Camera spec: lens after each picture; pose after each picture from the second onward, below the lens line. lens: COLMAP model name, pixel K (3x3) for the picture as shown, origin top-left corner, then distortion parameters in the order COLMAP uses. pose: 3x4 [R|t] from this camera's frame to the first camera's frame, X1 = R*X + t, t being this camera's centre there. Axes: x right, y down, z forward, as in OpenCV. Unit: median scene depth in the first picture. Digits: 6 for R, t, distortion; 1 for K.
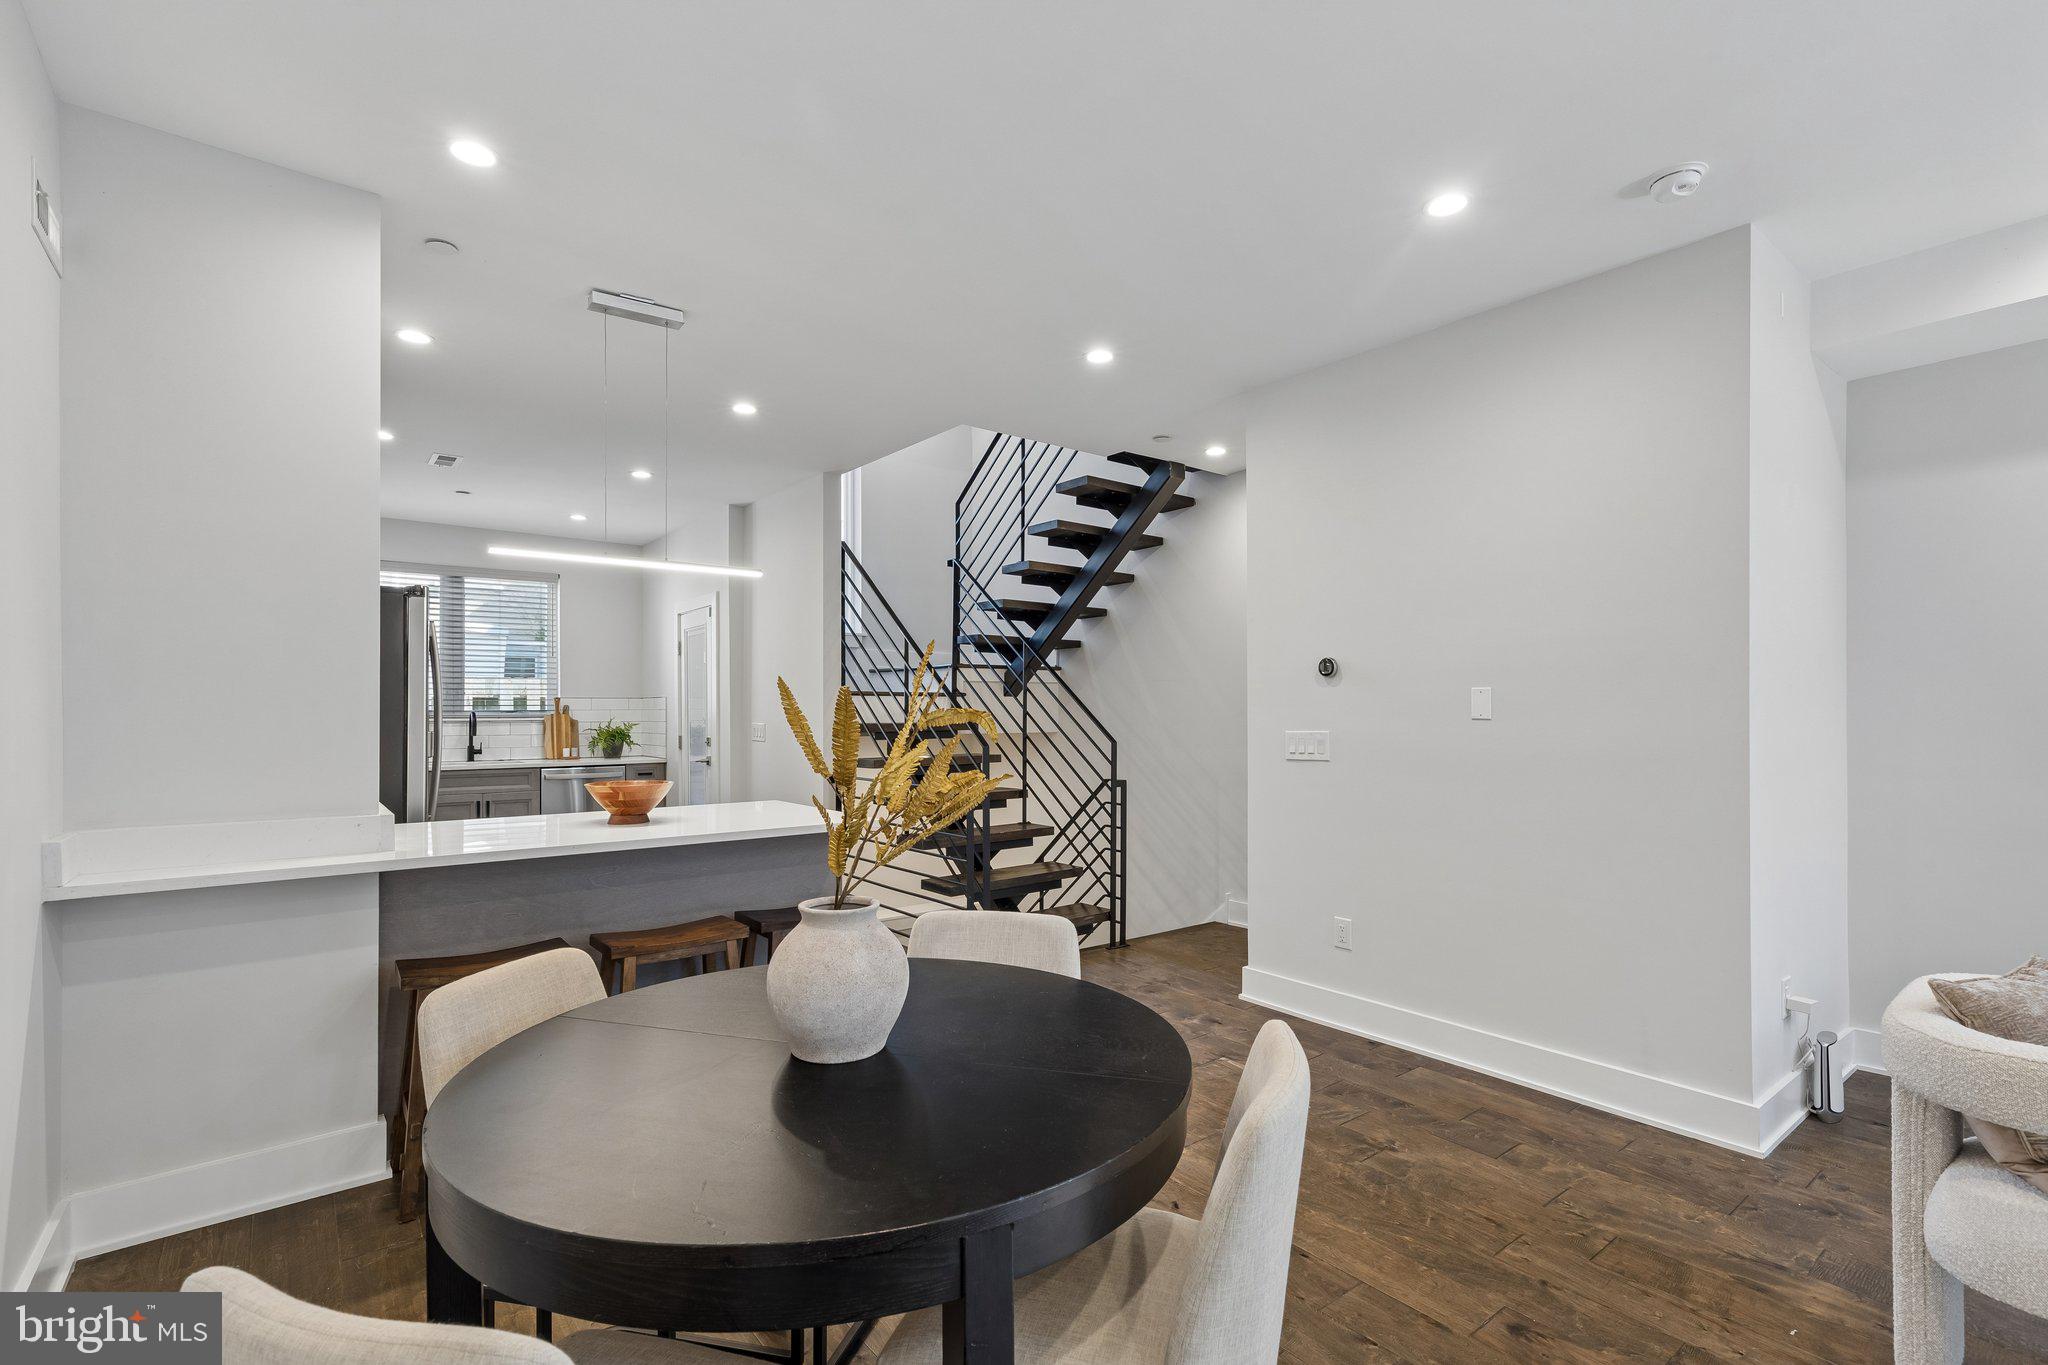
lens RADIAL K [[930.2, 0, 1026.2], [0, 930.2, 710.1], [0, 0, 1]] dist [0.012873, -0.000399]
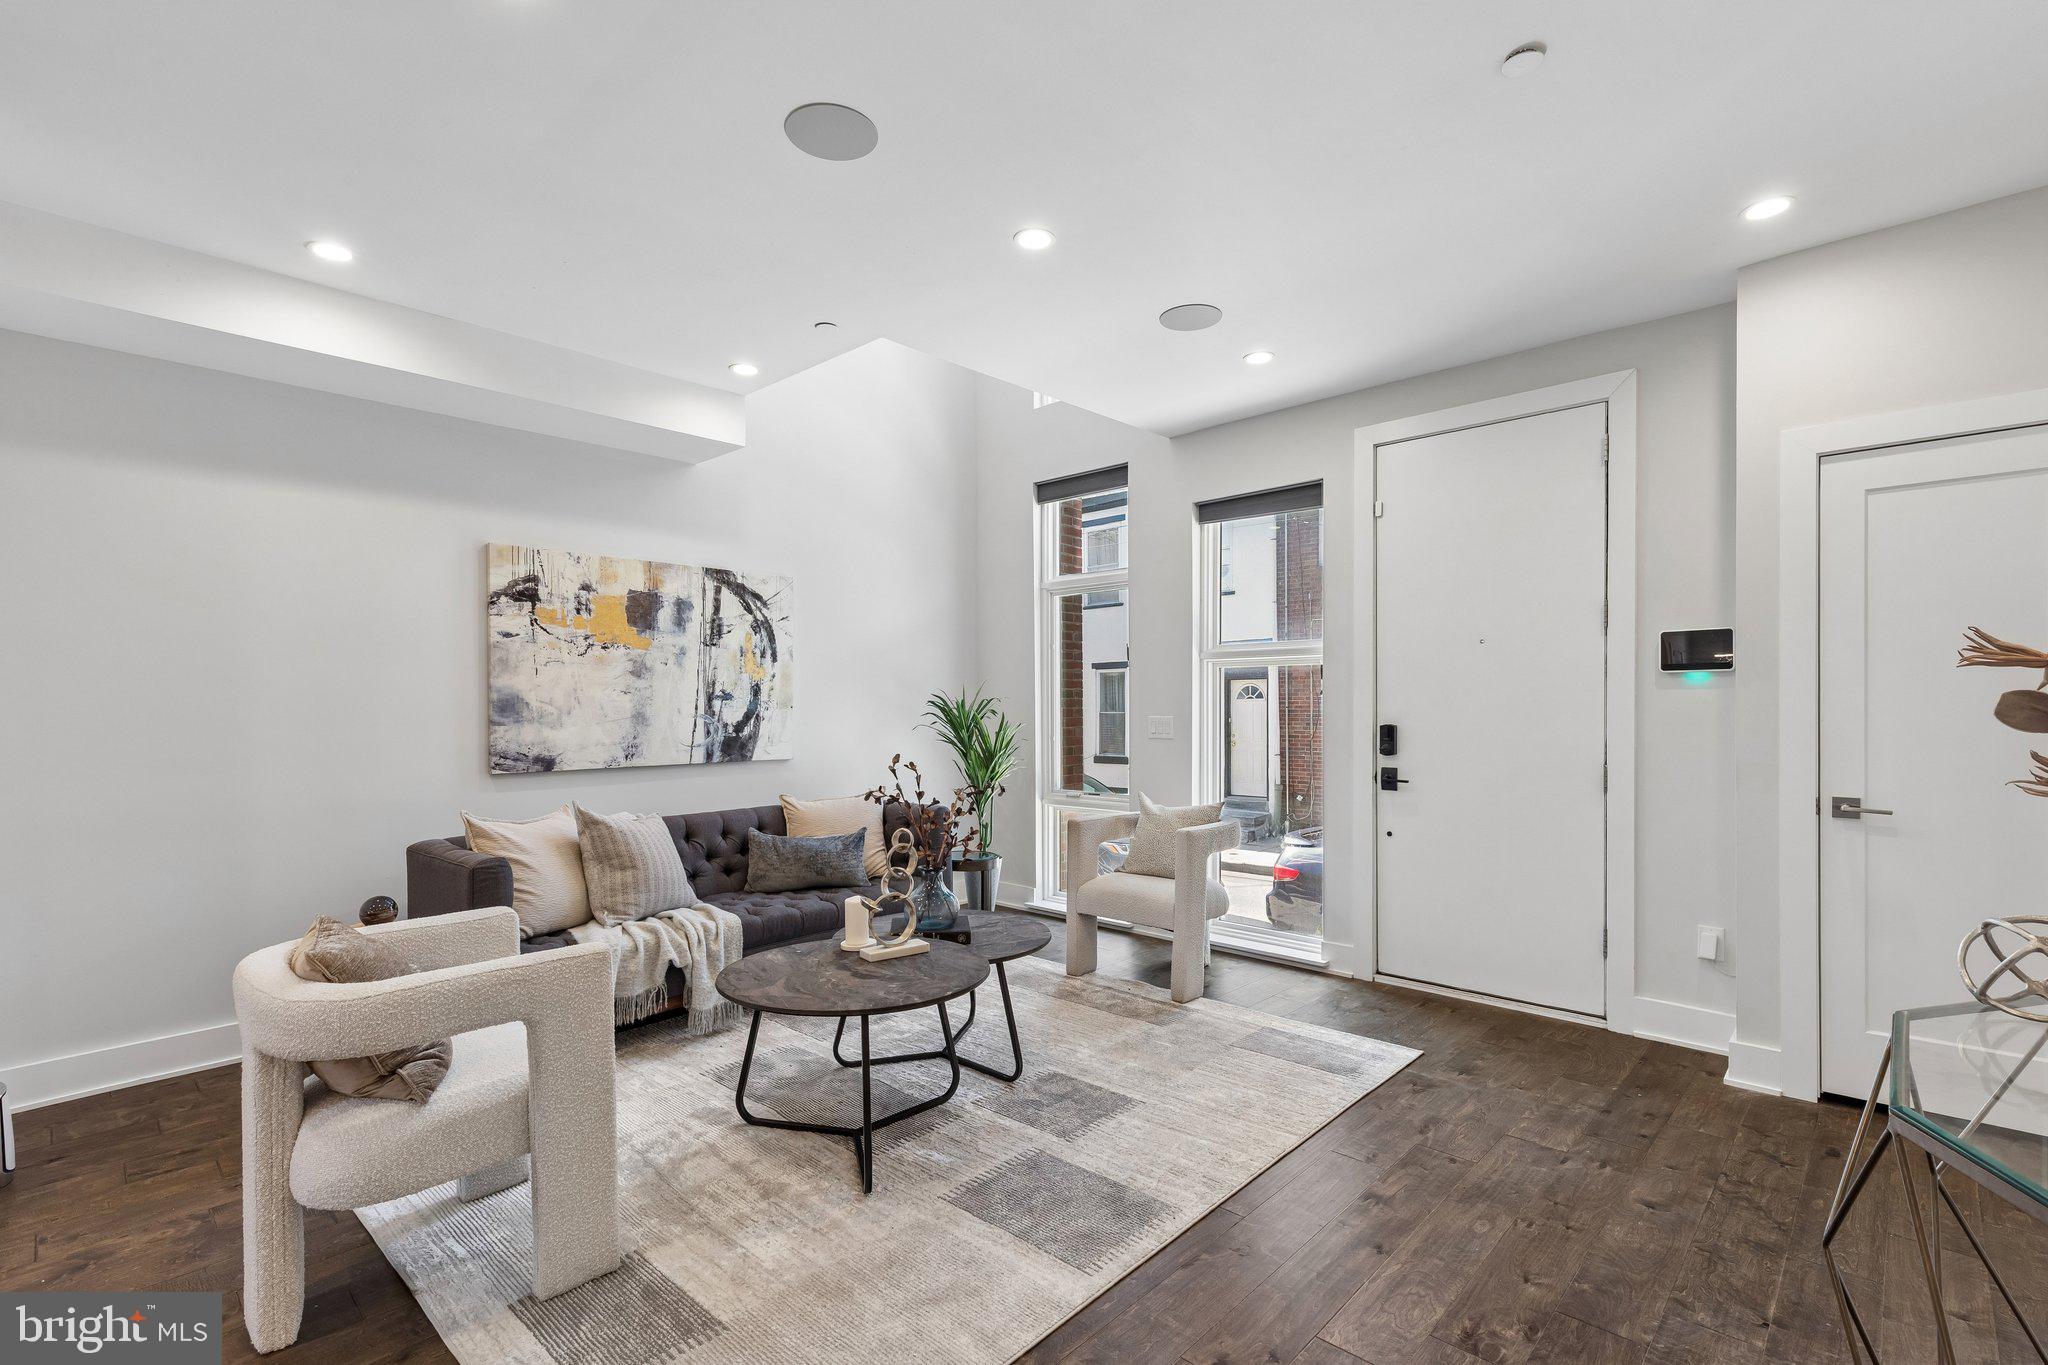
lens RADIAL K [[934.8, 0, 1028.2], [0, 934.8, 705.9], [0, 0, 1]] dist [0.012193, 0.000562]
pose [[-0.142091, 0.001165, 0.989853, -0.068739], [0.001157, 0.999999, -0.001011, 0.000678], [-0.989853, 0.001001, -0.142092, 0.094839]]
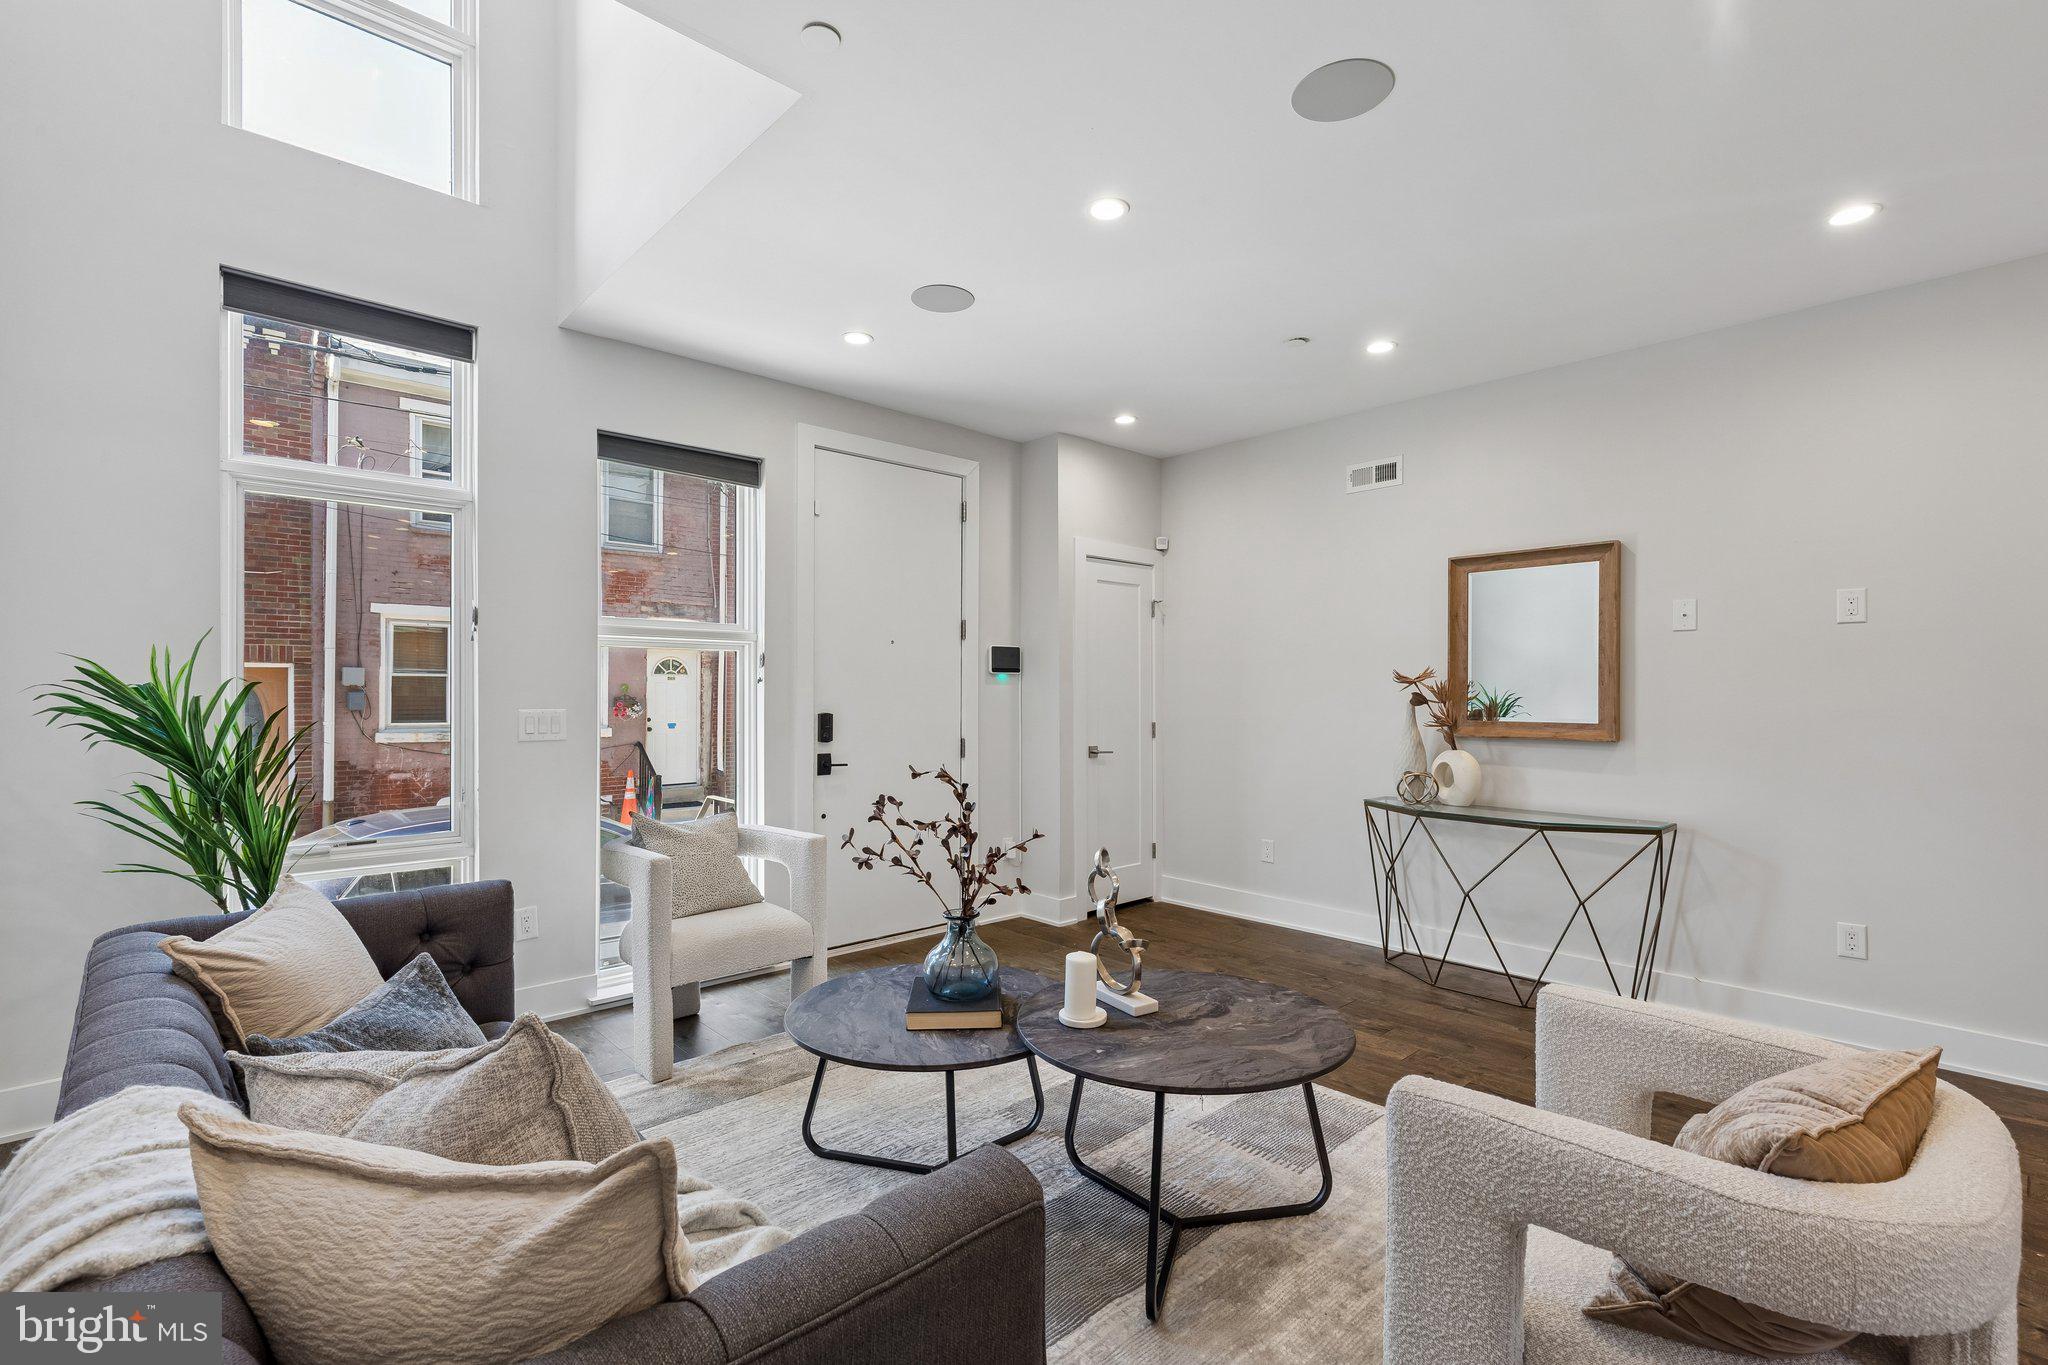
lens RADIAL K [[925.5, 0, 1029.9], [0, 925.5, 680.1], [0, 0, 1]] dist [0.014019, -0.000356]
pose [[-0.997002, 0.001095, -0.077374, 0.504495], [0.002346, 0.999868, -0.016085, 0.000375], [0.077347, -0.016219, -0.996872, 0.490112]]
